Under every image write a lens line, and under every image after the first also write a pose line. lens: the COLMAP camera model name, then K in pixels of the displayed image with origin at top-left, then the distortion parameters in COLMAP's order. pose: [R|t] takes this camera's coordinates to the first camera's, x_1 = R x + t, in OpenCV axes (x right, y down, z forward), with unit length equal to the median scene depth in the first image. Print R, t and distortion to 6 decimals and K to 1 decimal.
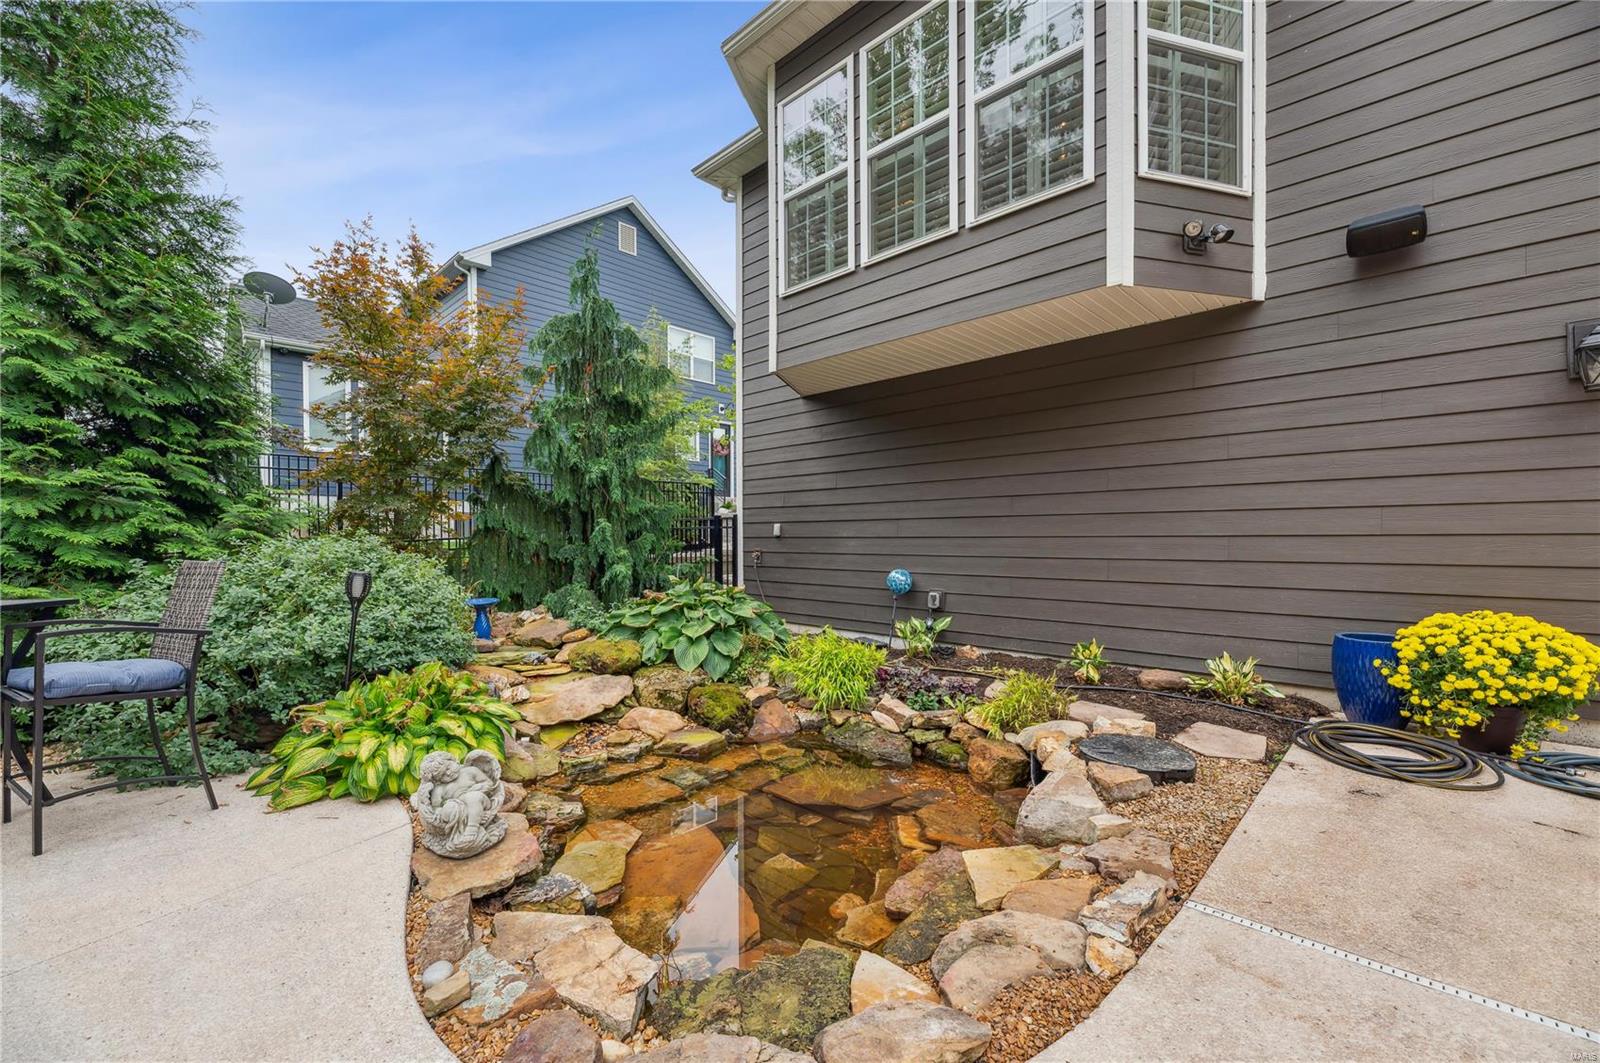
lens RADIAL K [[652.4, 0, 813.7], [0, 652.4, 553.5], [0, 0, 1]] dist [0.001407, -0.000187]
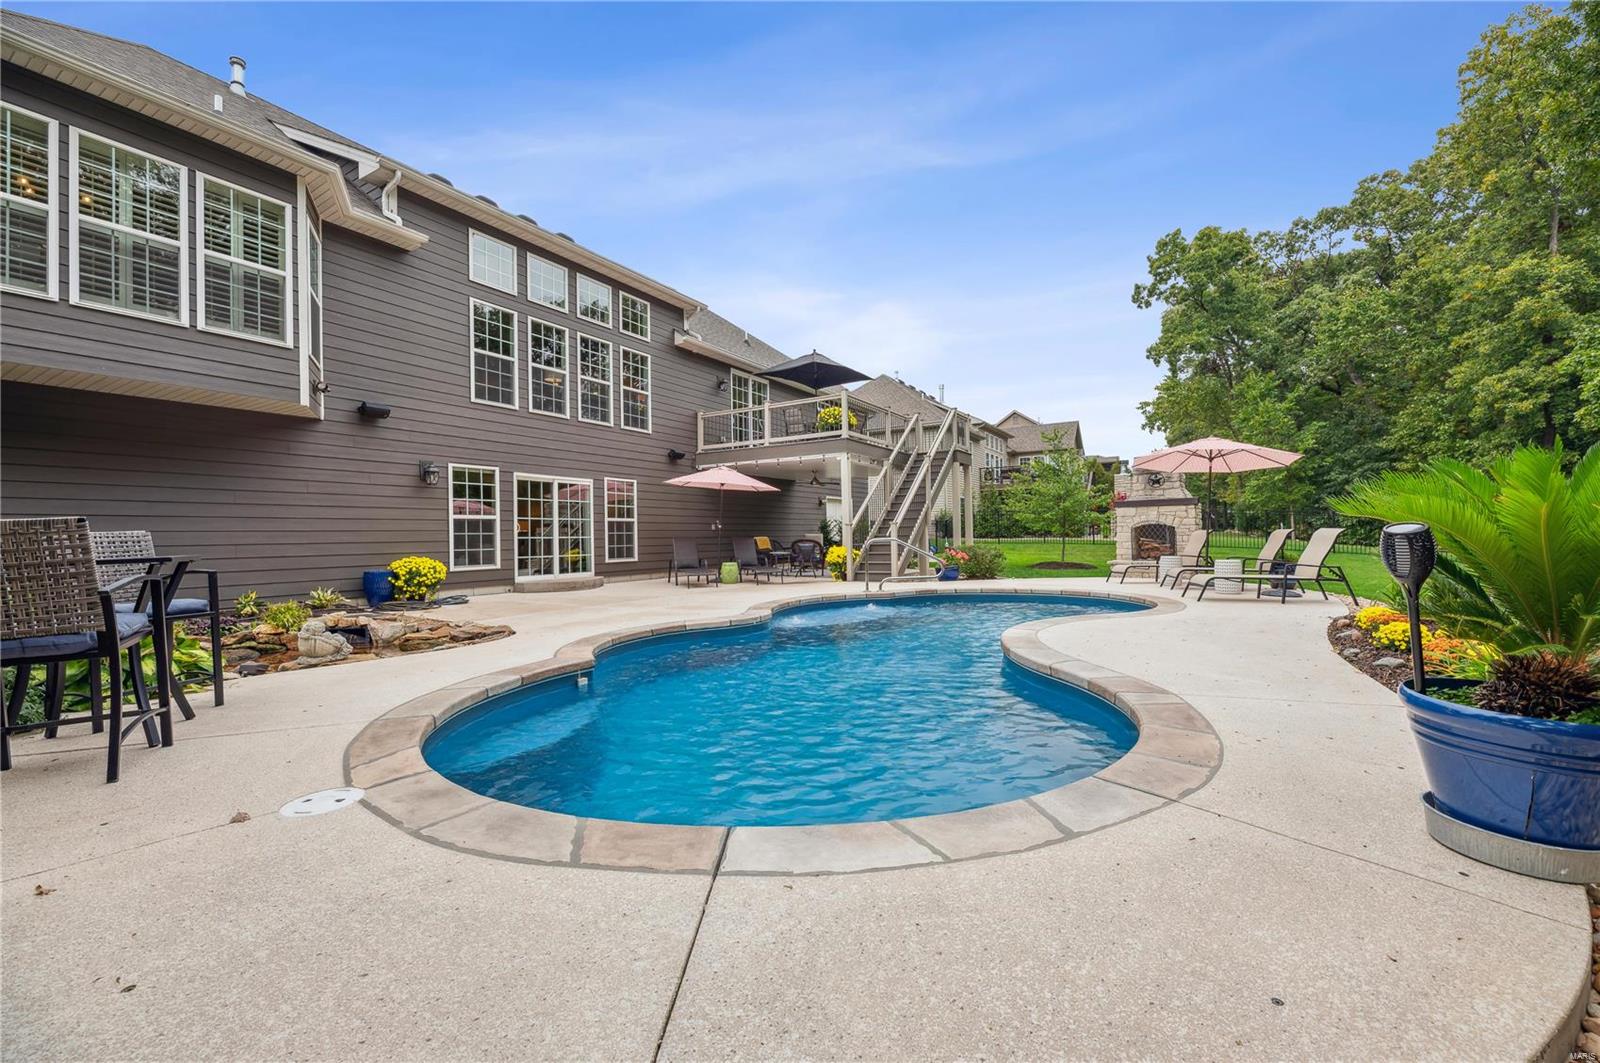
lens RADIAL K [[652.4, 0, 803.8], [0, 652.4, 524.5], [0, 0, 1]] dist [0.001407, -0.000187]
pose [[-0.227629, 0.014502, 0.973640, -1.315715], [0.027265, 0.999592, -0.008514, 0.009433], [-0.973366, 0.024608, -0.227931, -0.022177]]
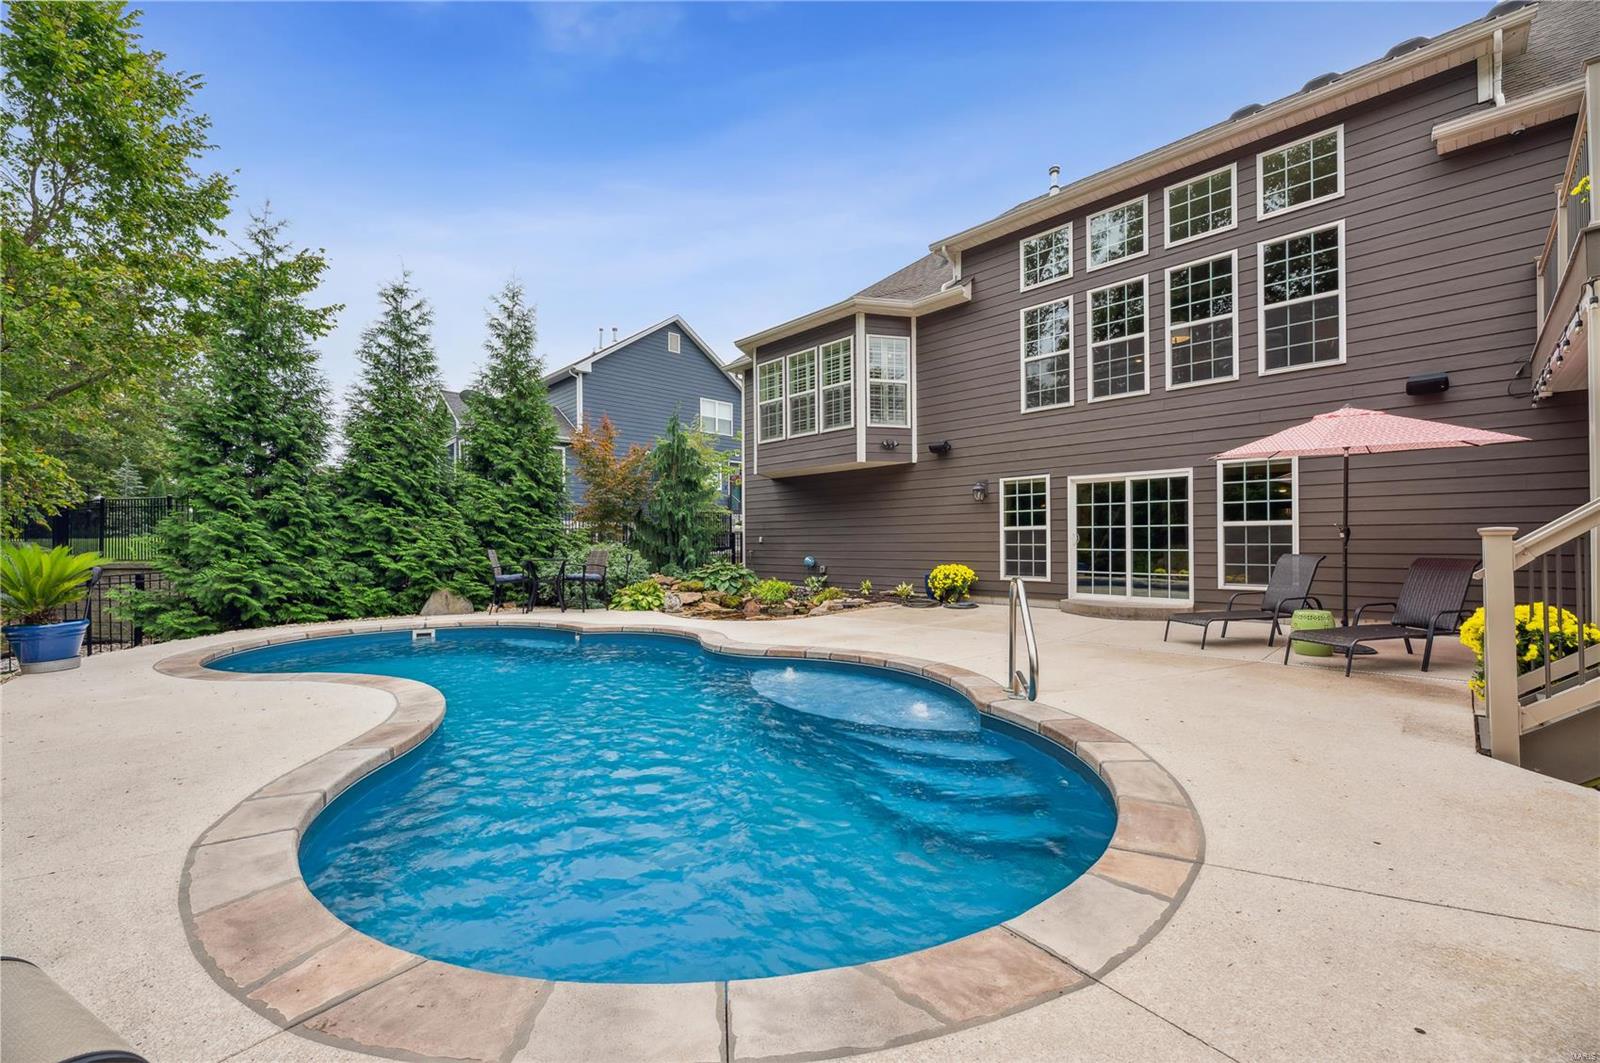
lens RADIAL K [[652.4, 0, 806.1], [0, 652.4, 554.0], [0, 0, 1]] dist [0.001407, -0.000187]
pose [[0.999240, -0.000309, -0.038988, 0.235205], [-0.000029, 0.999963, -0.008653, 0.038343], [0.038989, 0.008648, 0.999202, -1.503154]]
